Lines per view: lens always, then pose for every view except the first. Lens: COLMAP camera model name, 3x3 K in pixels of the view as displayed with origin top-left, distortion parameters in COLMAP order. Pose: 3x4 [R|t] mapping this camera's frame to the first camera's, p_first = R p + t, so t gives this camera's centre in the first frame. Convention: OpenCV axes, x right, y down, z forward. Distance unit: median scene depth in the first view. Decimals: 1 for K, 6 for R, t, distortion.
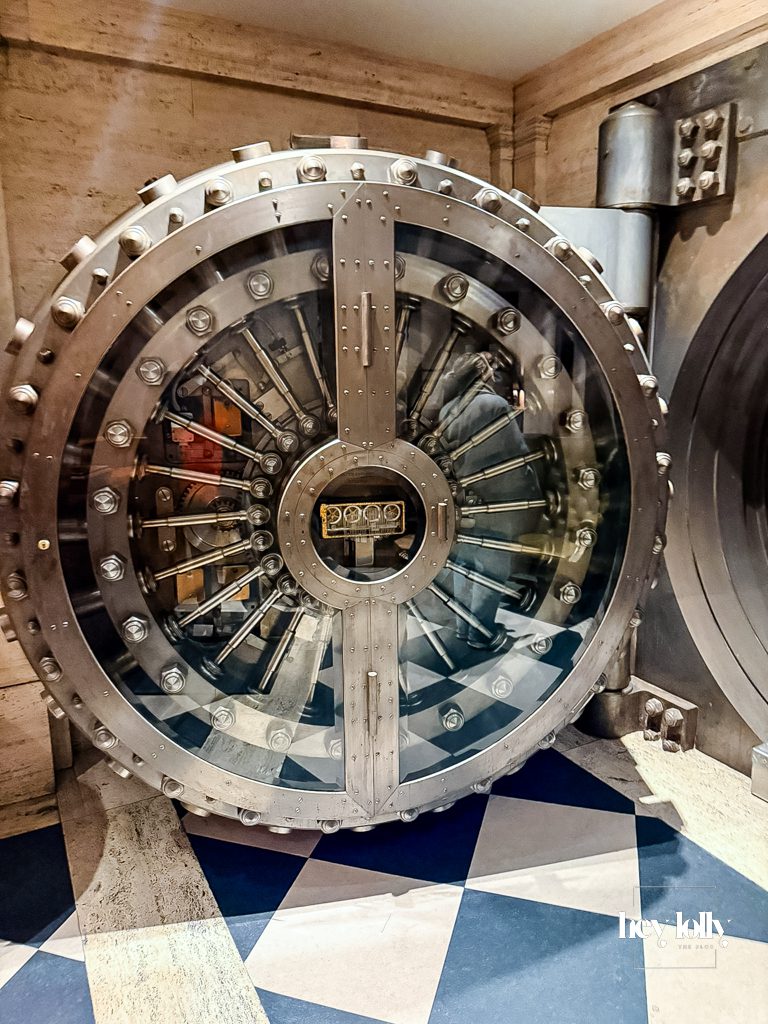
lens RADIAL K [[727.3, 0, 382.0], [0, 727.3, 510.7], [0, 0, 1]] dist [0.023792, -0.020899]
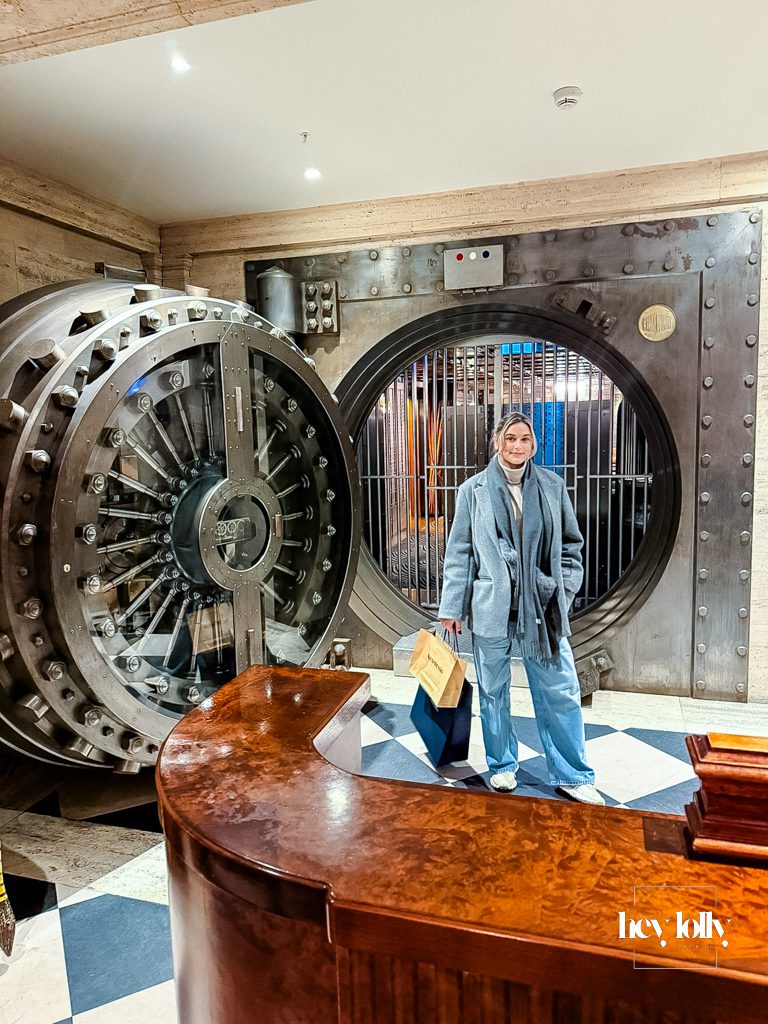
lens RADIAL K [[727.3, 0, 386.5], [0, 727.3, 514.4], [0, 0, 1]] dist [0.023792, -0.020899]
pose [[0.708138, -0.094850, 0.699674, -0.672217], [0.150781, 0.988392, -0.018615, 0.043220], [-0.689786, 0.118680, 0.714220, -0.250239]]
